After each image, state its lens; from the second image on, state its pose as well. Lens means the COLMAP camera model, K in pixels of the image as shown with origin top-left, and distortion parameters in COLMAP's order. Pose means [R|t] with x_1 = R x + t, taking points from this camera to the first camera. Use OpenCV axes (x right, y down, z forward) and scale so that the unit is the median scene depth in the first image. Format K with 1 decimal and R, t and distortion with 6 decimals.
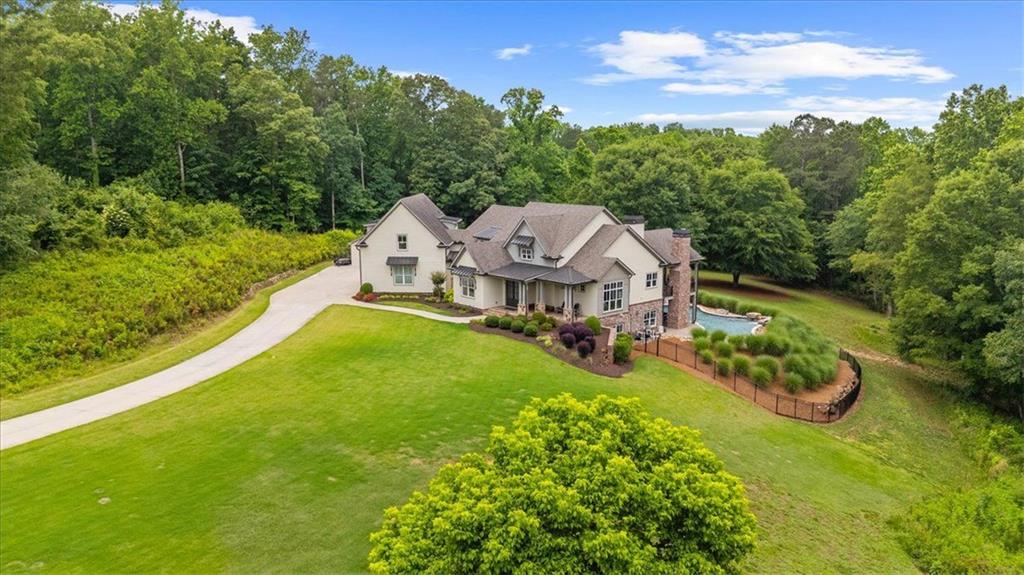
lens RADIAL K [[756.4, 0, 512.0], [0, 756.4, 287.5], [0, 0, 1]] dist [0.052477, -0.006255]
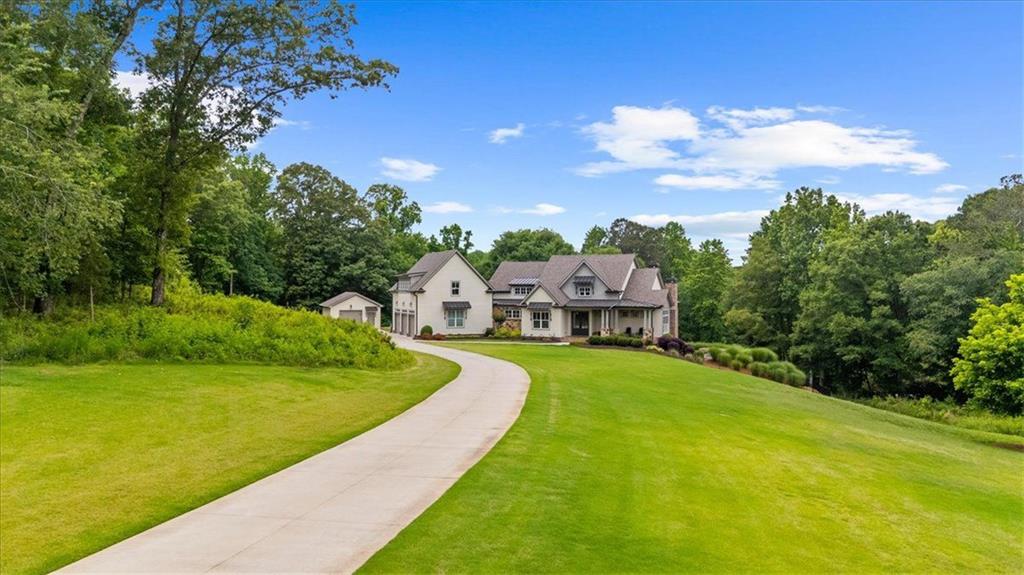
lens RADIAL K [[756.4, 0, 512.0], [0, 756.4, 287.5], [0, 0, 1]] dist [0.052477, -0.006255]
pose [[0.906404, 0.003967, 0.422393, -0.530377], [0.067809, 0.985621, -0.154766, 0.113452], [-0.416933, 0.168922, 0.893102, -0.009739]]
